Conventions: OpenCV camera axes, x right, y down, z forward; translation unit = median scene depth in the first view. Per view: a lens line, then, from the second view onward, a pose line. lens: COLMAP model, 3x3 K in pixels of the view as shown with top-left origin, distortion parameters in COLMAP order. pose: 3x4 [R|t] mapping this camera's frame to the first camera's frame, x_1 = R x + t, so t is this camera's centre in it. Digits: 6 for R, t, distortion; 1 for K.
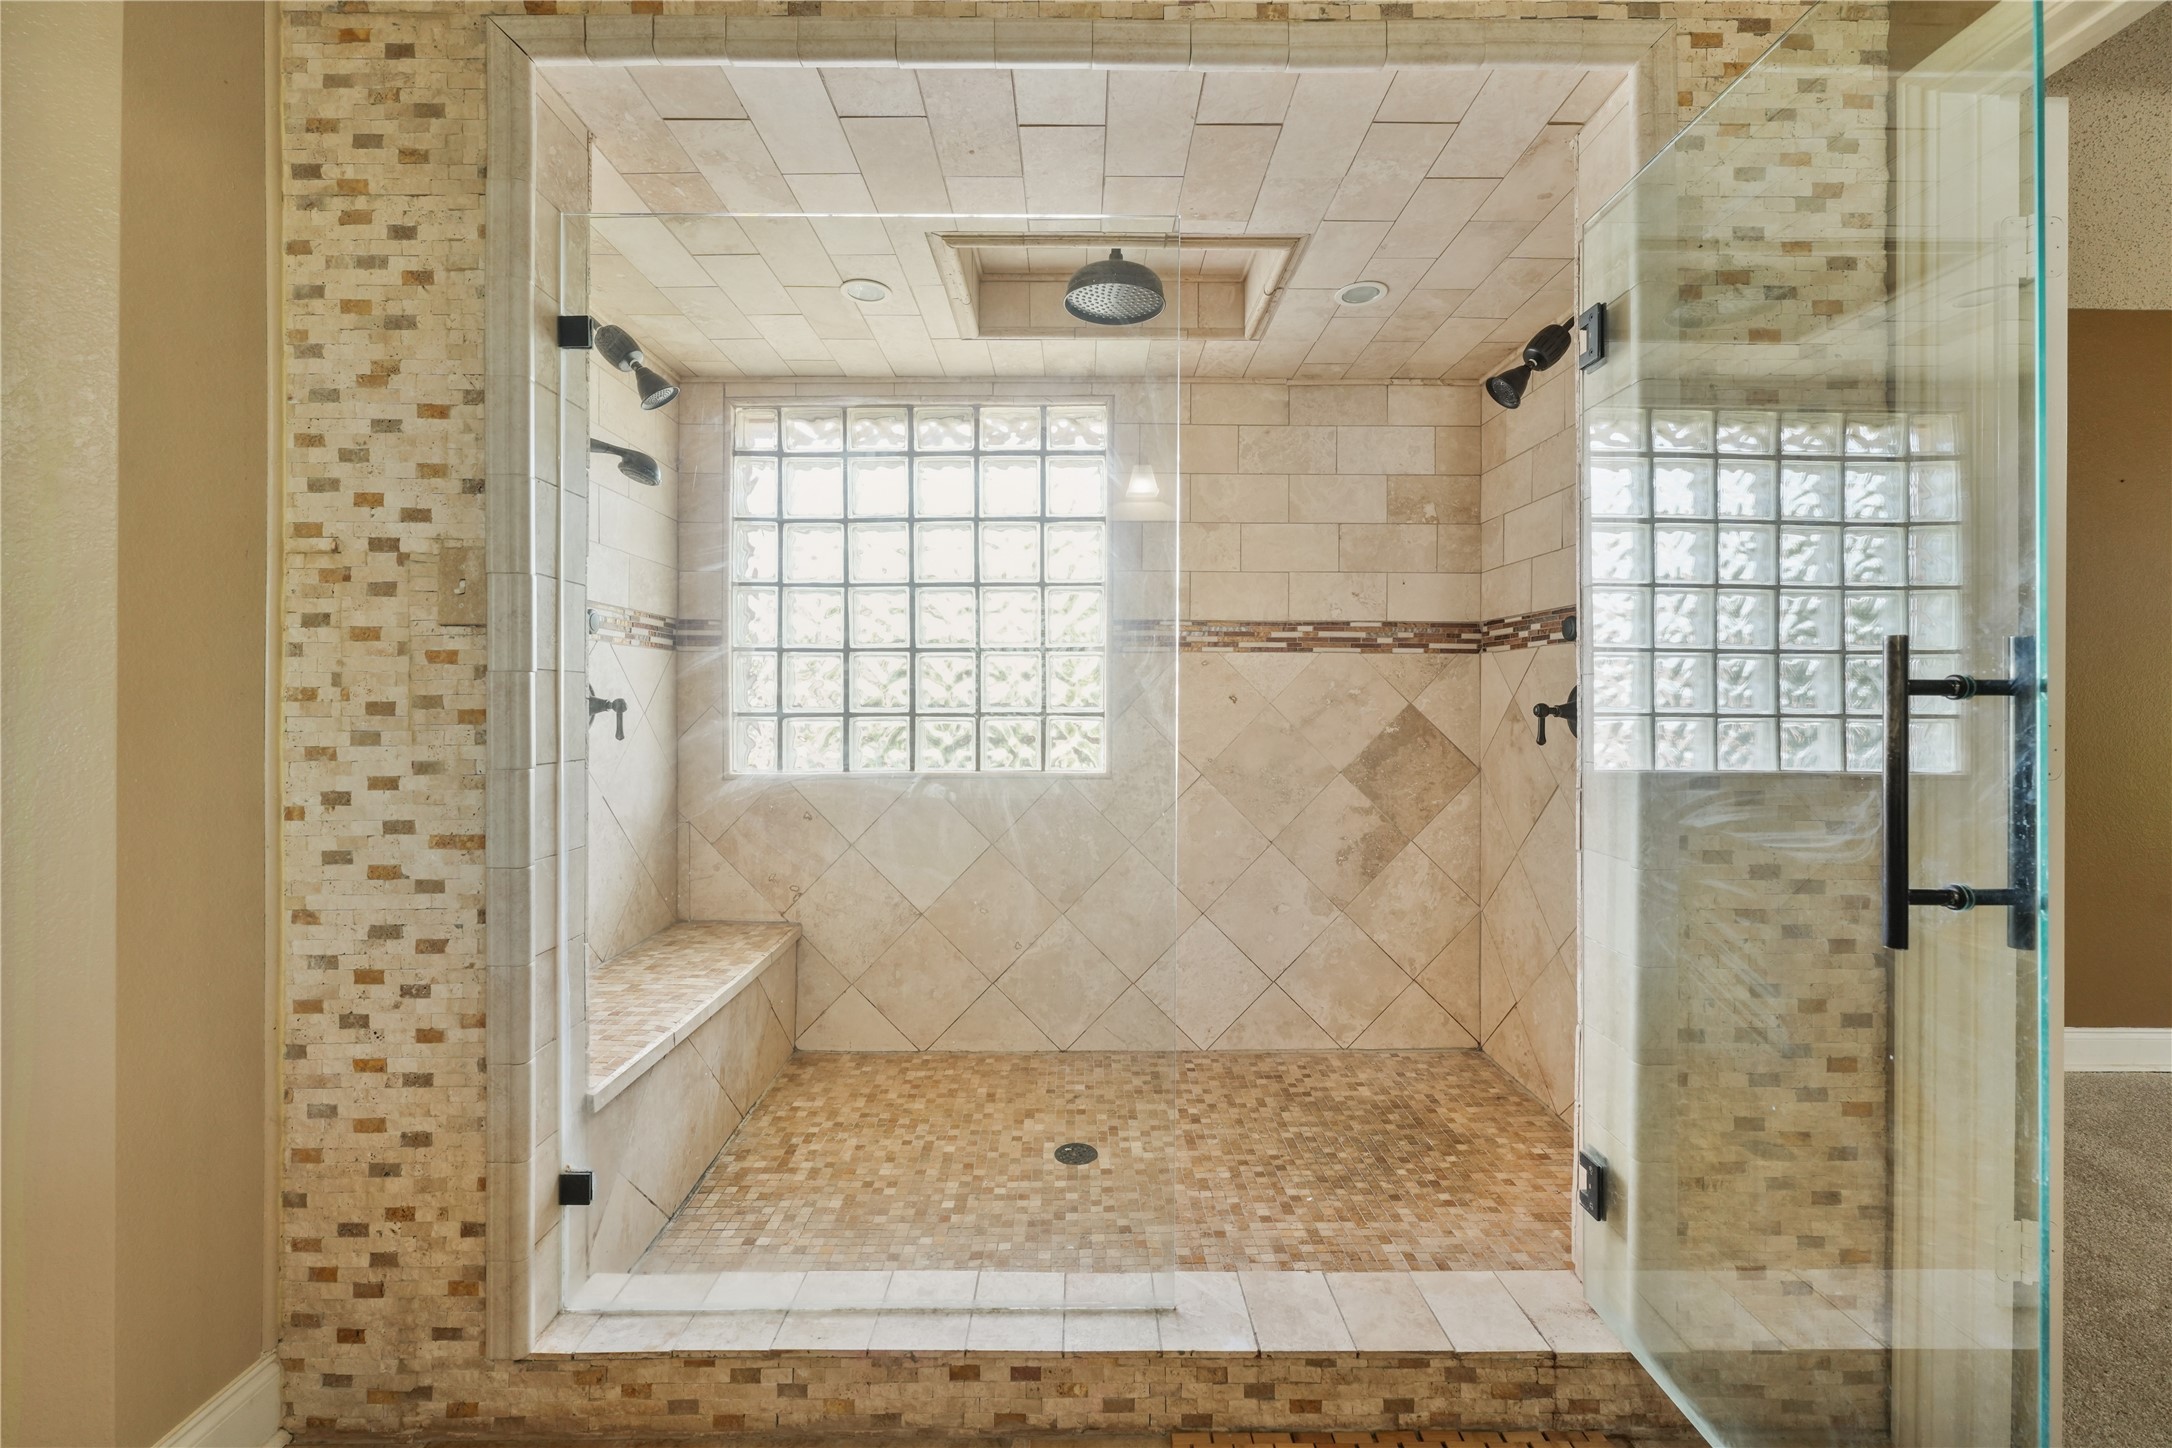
lens RADIAL K [[872.9, 0, 1085.2], [0, 872.9, 708.8], [0, 0, 1]] dist [0.000646, 0.000164]
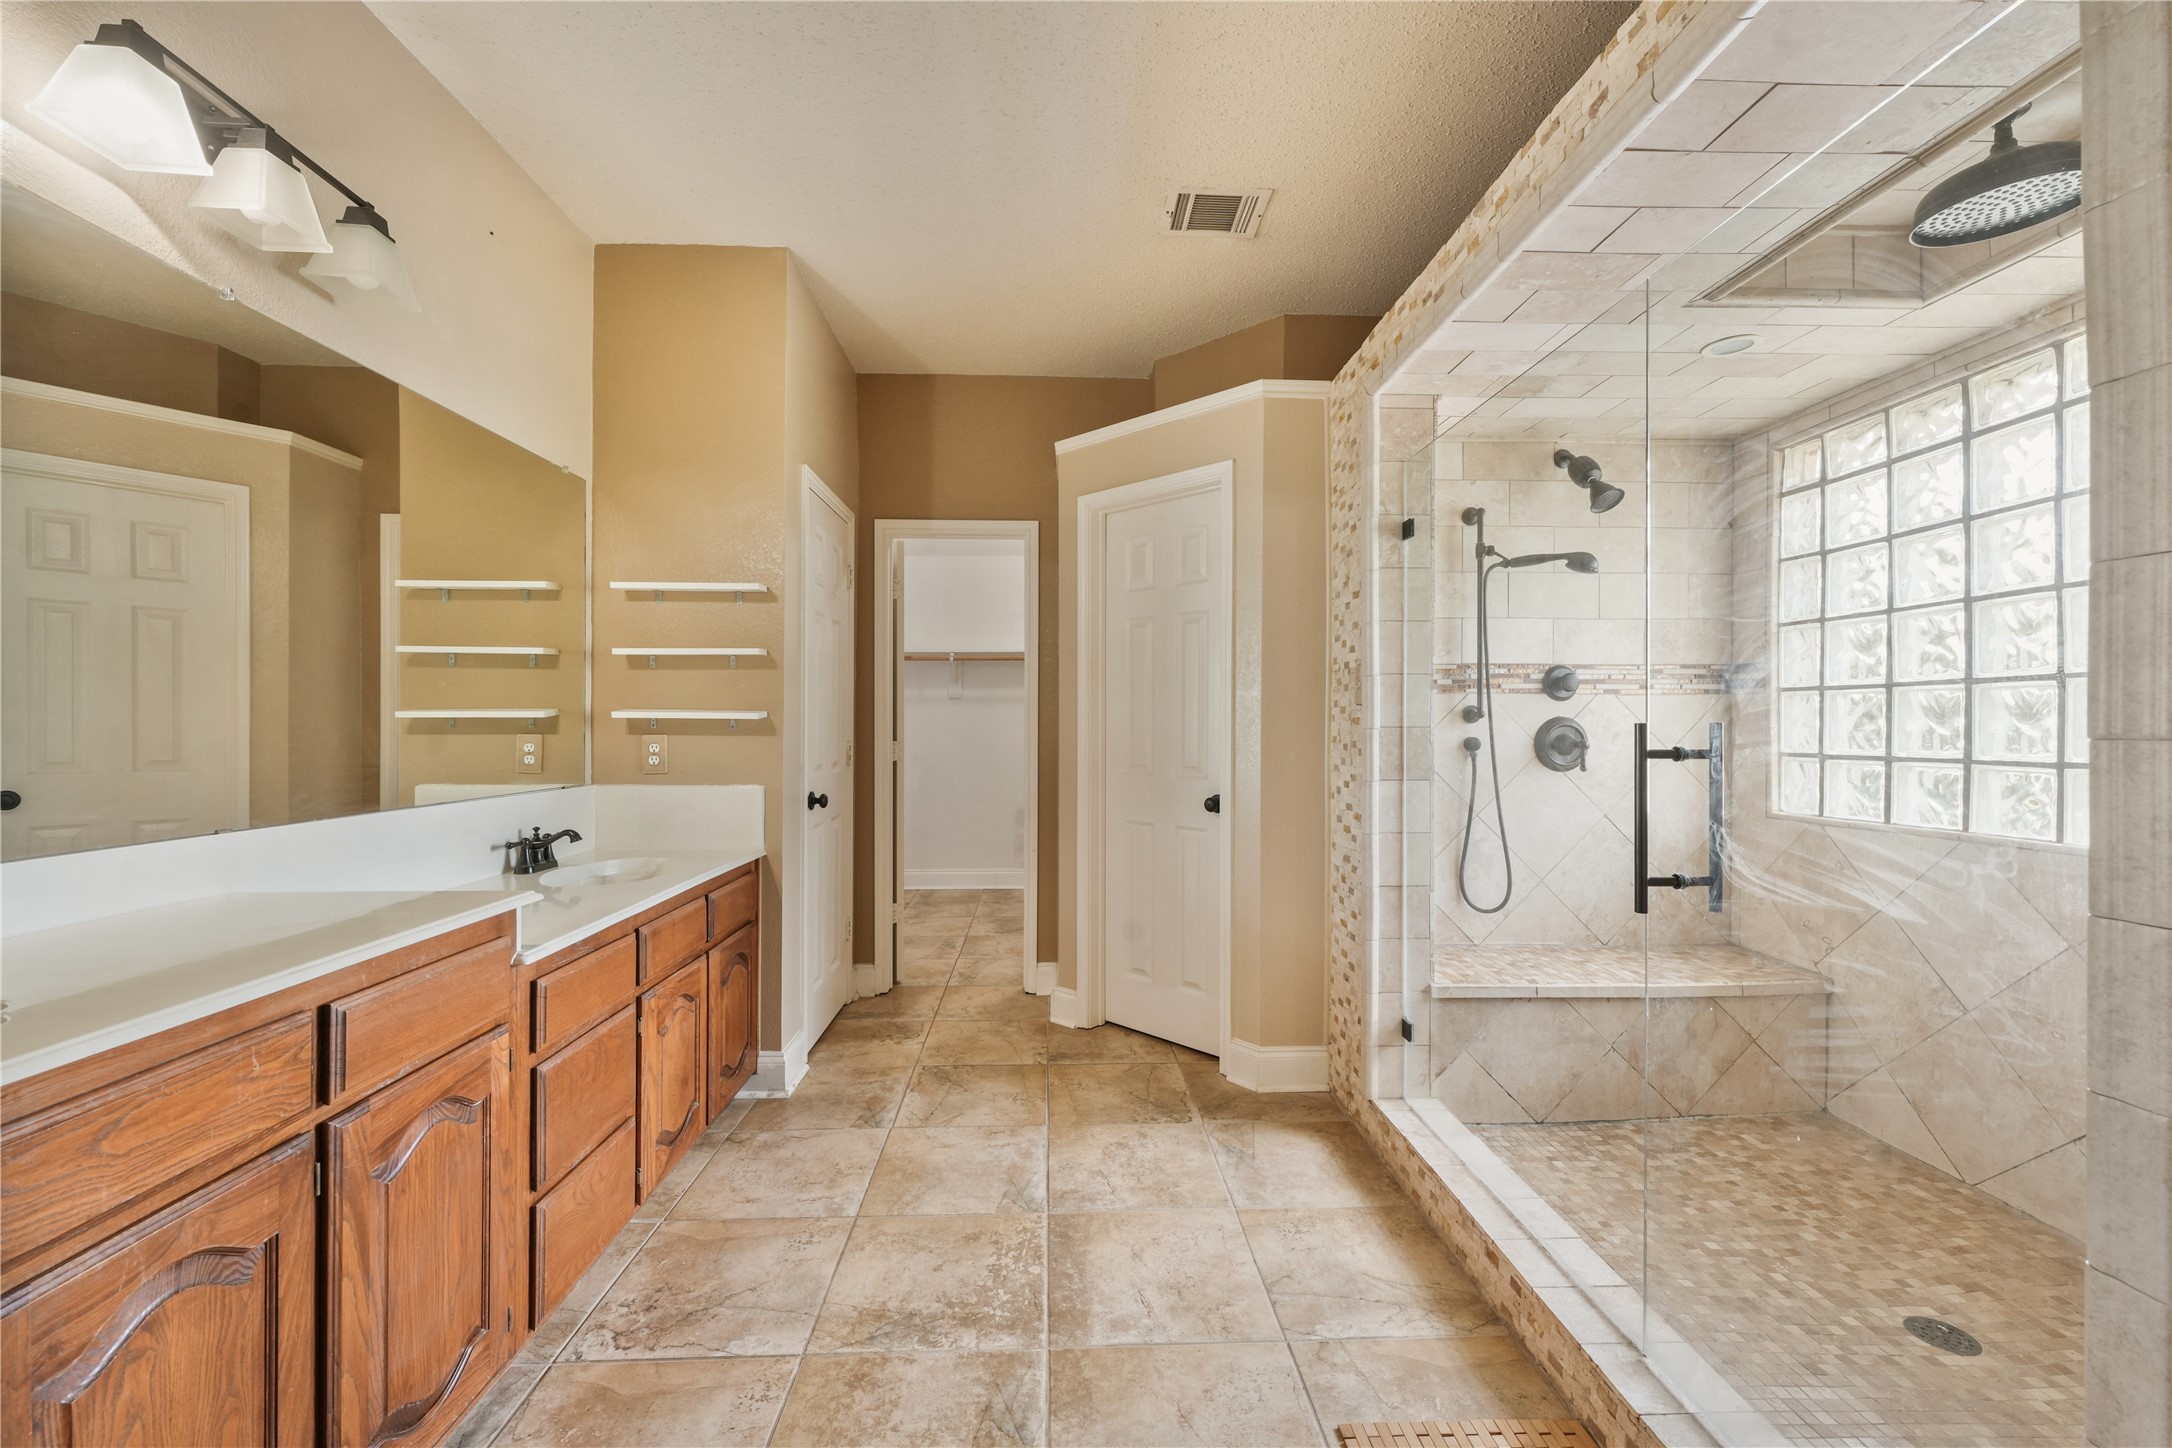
lens RADIAL K [[879.2, 0, 1086.0], [0, 879.2, 724.0], [0, 0, 1]] dist [-0.000714, -0.000288]
pose [[0.031366, -0.000110, -0.999508, 0.771715], [-0.003871, 0.999992, -0.000232, -0.032463], [0.999500, 0.003876, 0.031365, 0.218606]]
